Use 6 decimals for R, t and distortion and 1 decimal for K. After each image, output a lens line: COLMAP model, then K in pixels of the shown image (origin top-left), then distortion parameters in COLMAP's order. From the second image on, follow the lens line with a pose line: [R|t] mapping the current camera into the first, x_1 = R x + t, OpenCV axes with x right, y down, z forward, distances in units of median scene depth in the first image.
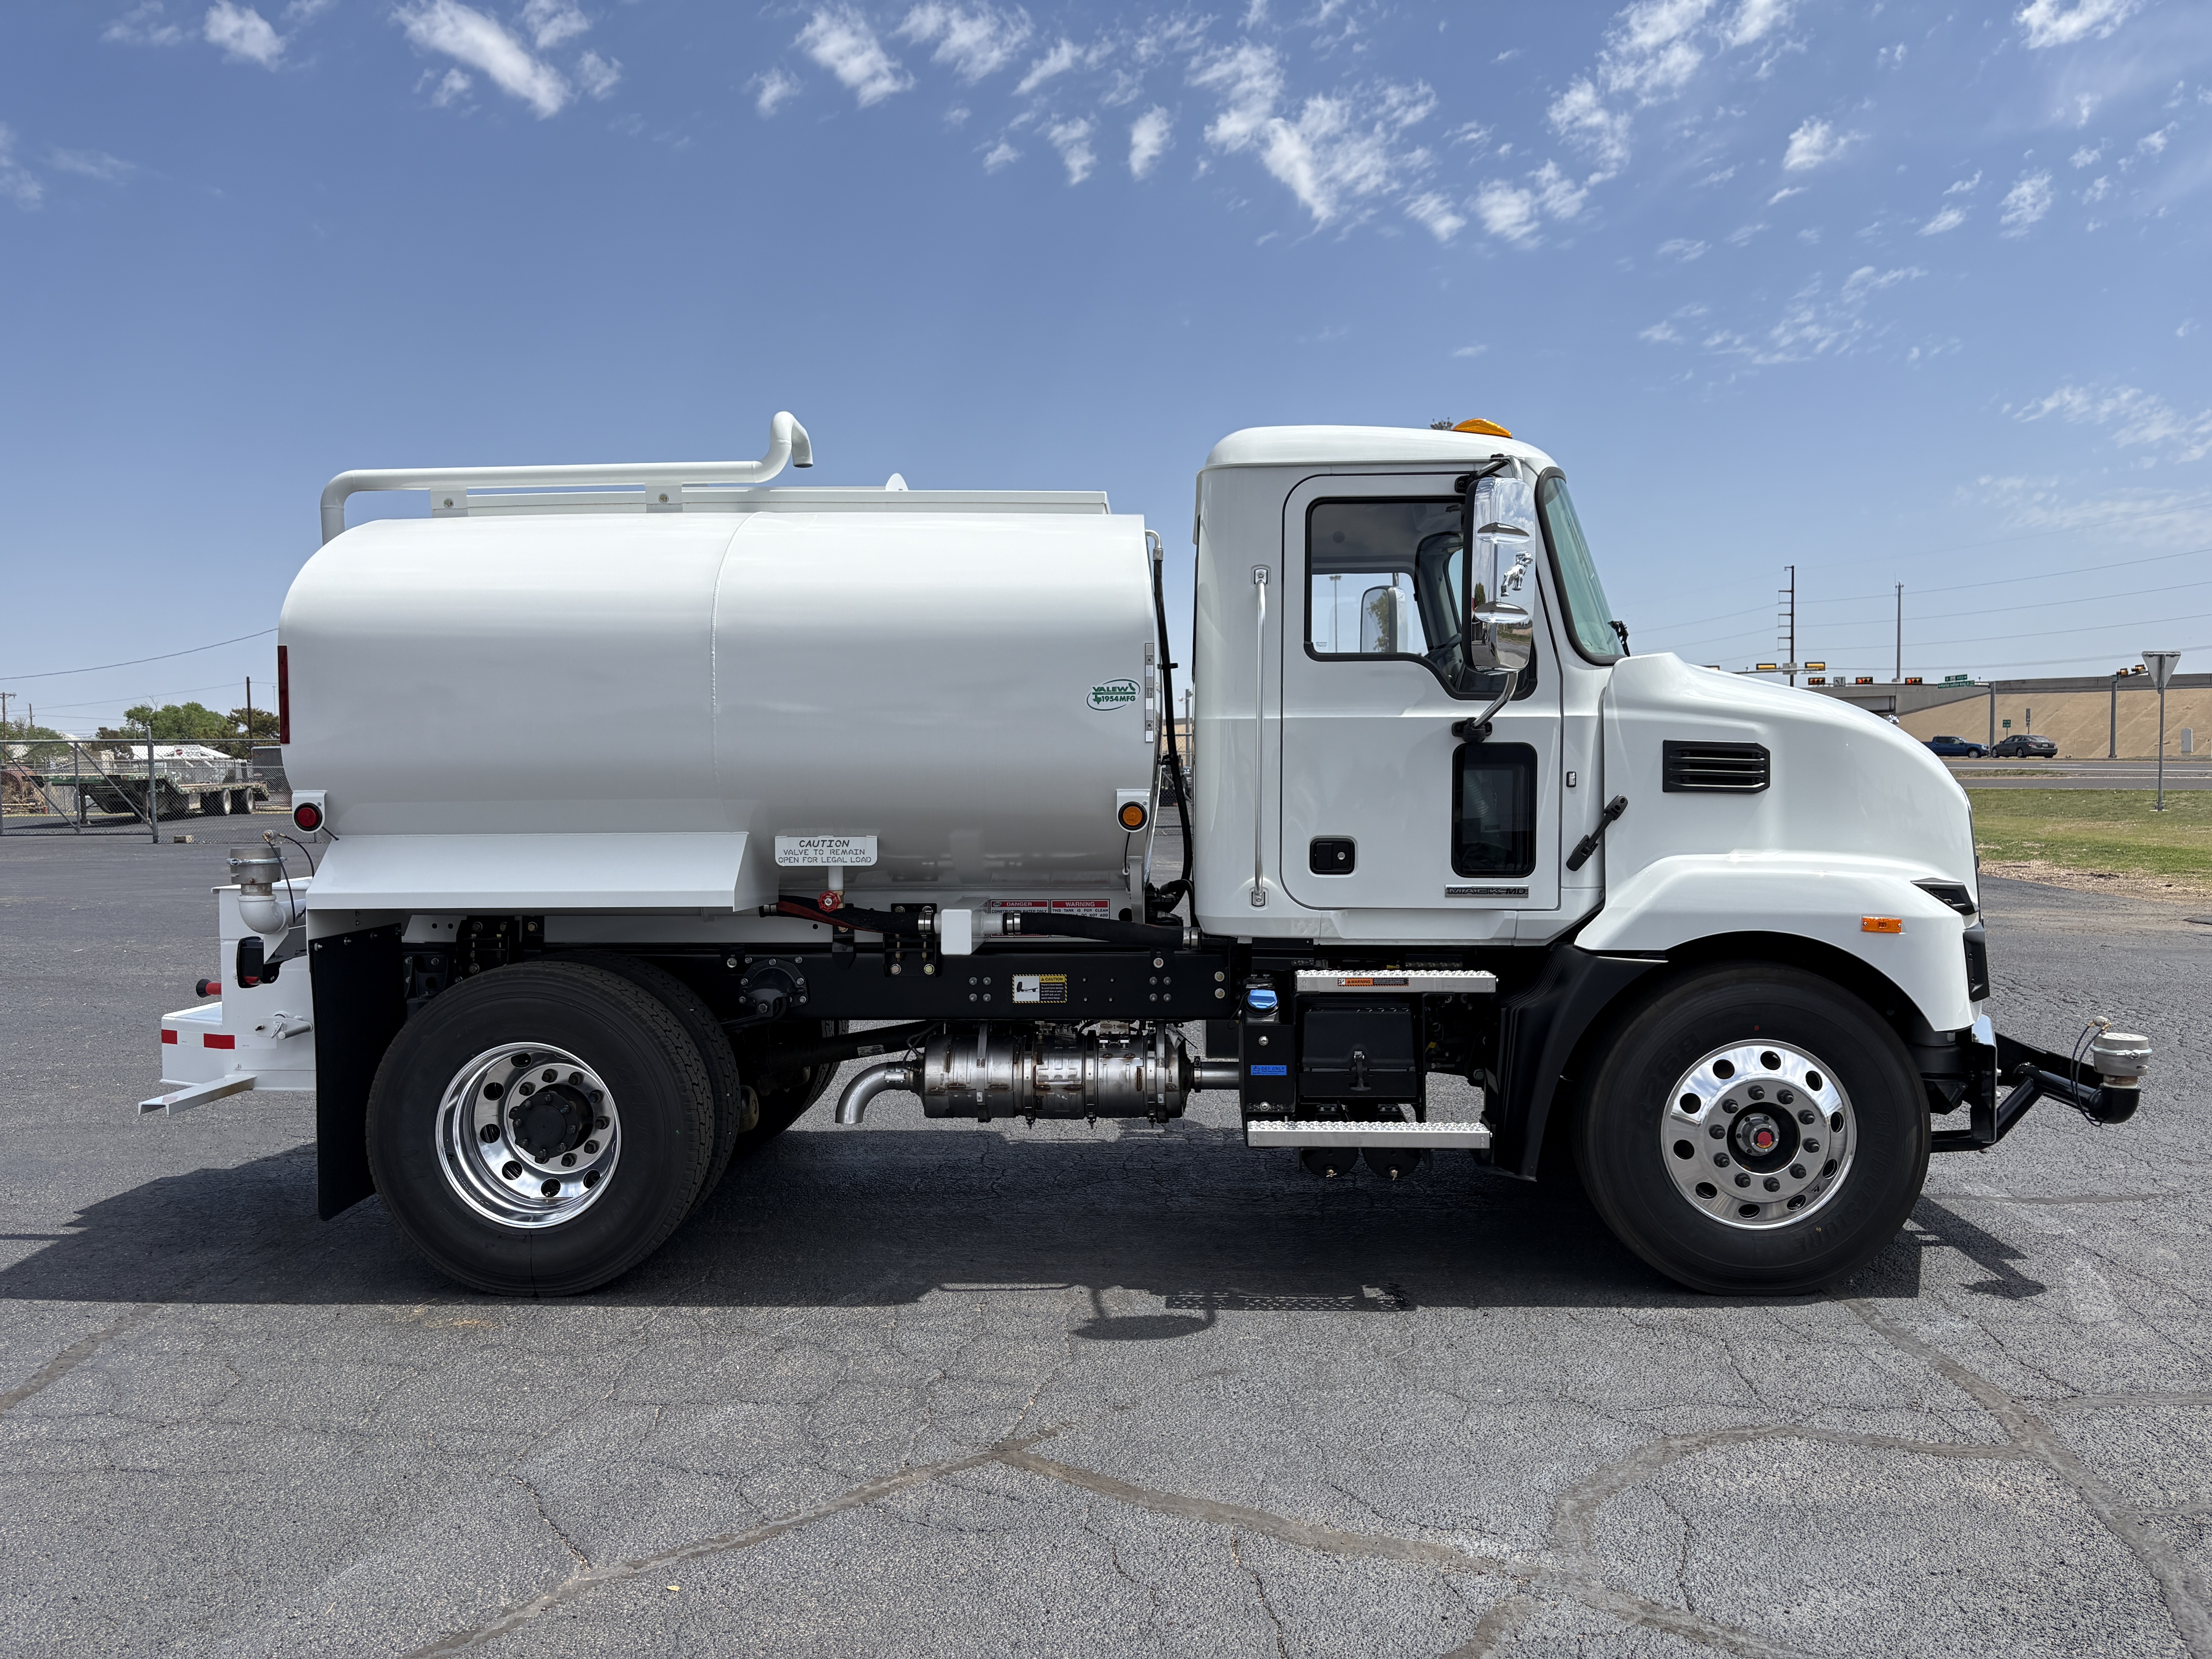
lens RADIAL K [[1687.9, 0, 1103.1], [0, 1687.9, 845.4], [0, 0, 1]] dist [0.067995, -0.081087]
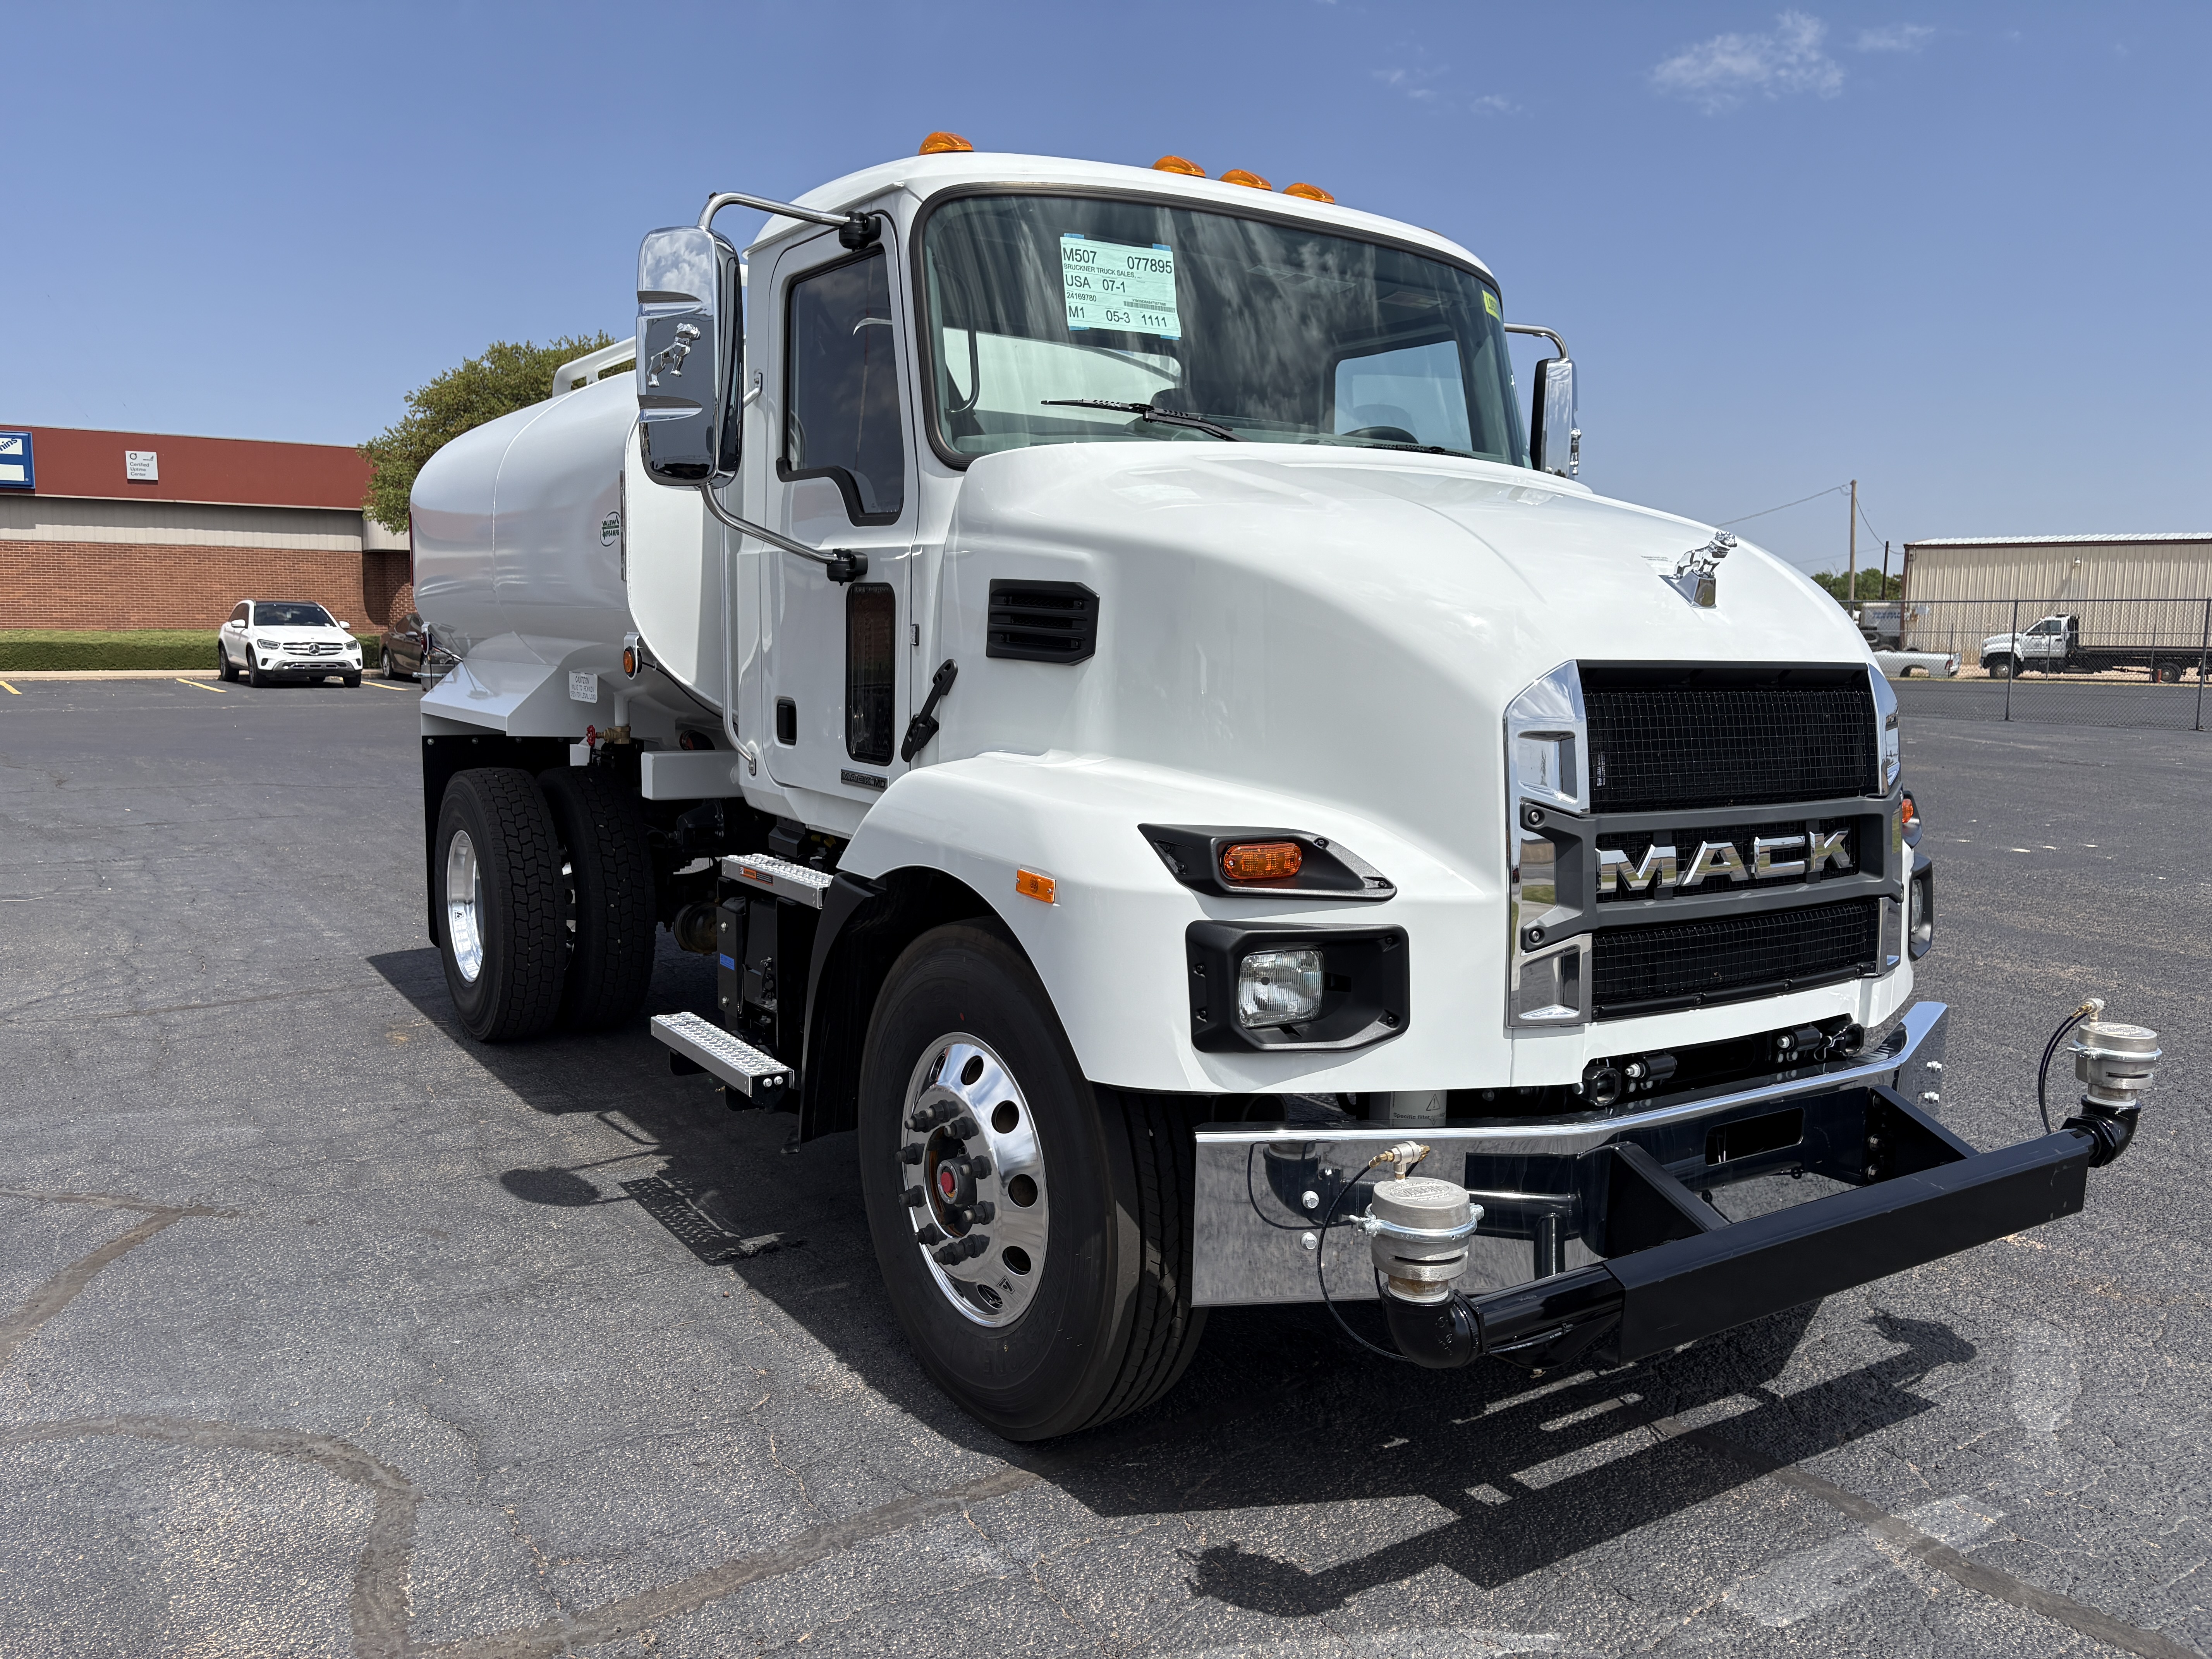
lens RADIAL K [[1687.9, 0, 1103.1], [0, 1687.9, 845.4], [0, 0, 1]] dist [0.067995, -0.081087]
pose [[0.586388, 0.120222, -0.801059, 0.925247], [-0.057988, 0.992618, 0.106523, -0.031822], [0.807952, -0.016012, 0.589030, 0.653910]]
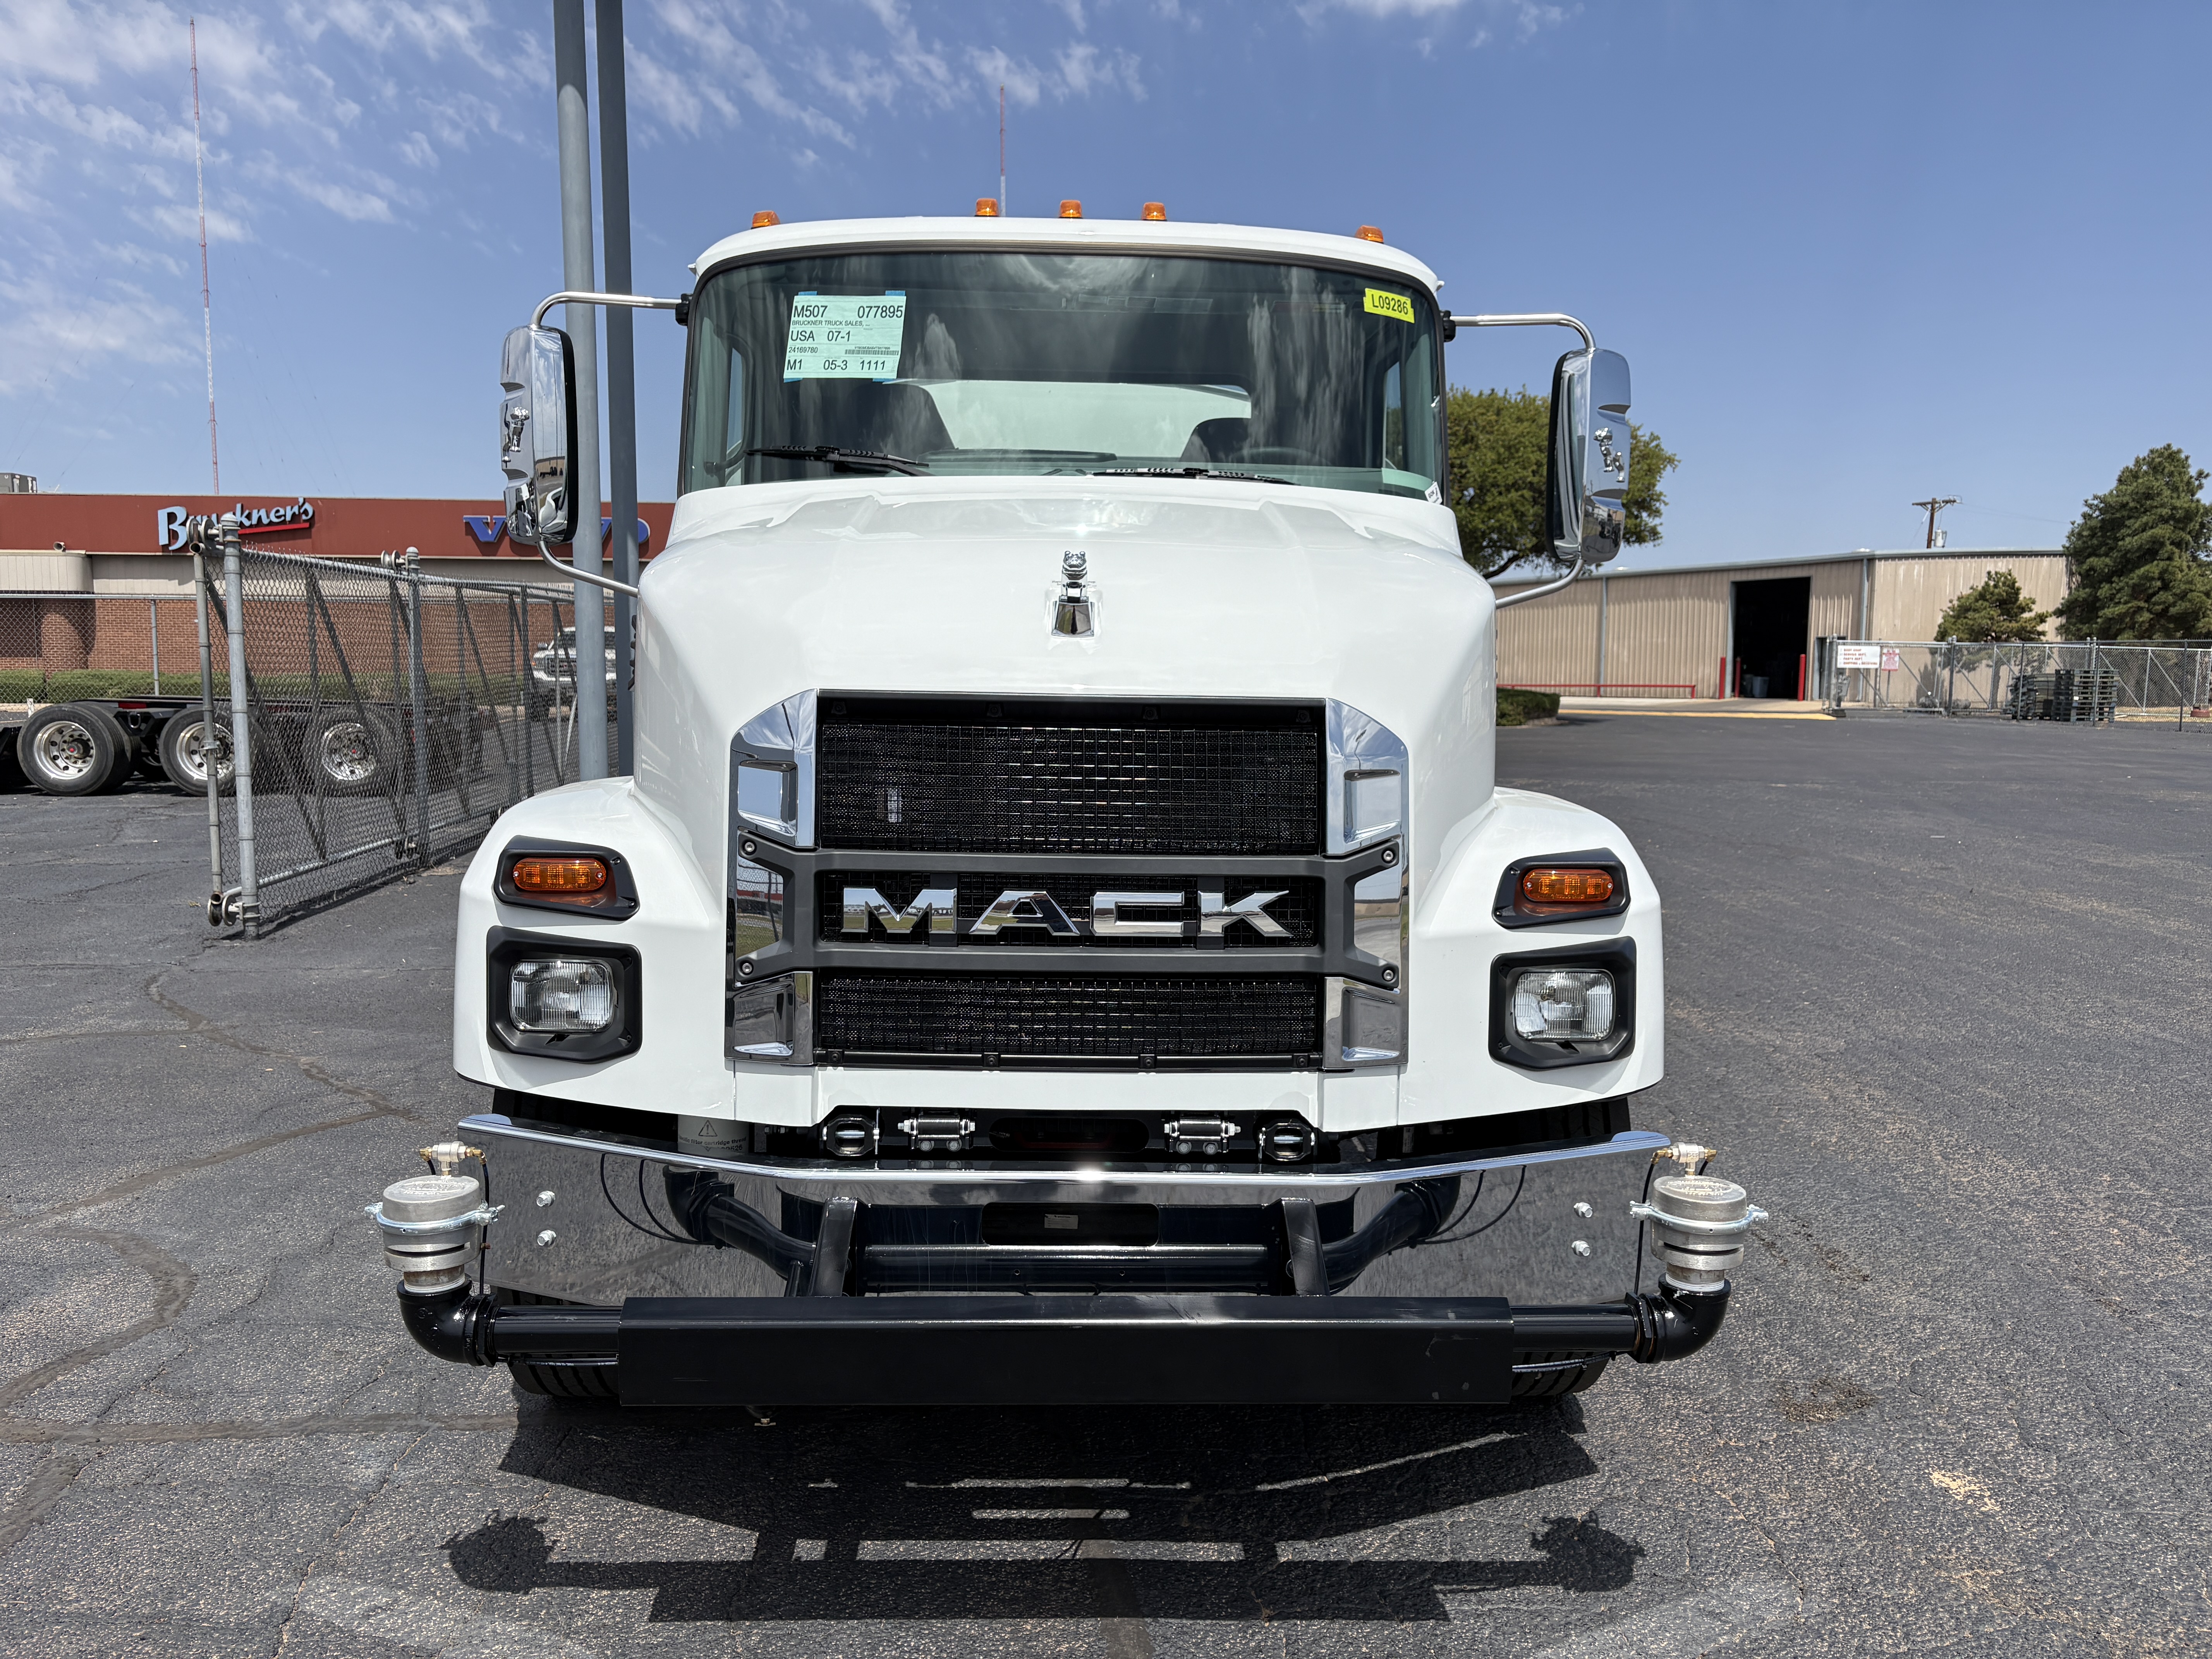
lens RADIAL K [[1701.5, 0, 1106.0], [0, 1701.5, 829.5], [0, 0, 1]] dist [0.019744, -0.001784]
pose [[0.073523, 0.108944, -0.991325, 1.112685], [-0.062935, 0.992541, 0.104410, -0.059870], [0.995306, 0.054712, 0.079831, 1.165581]]
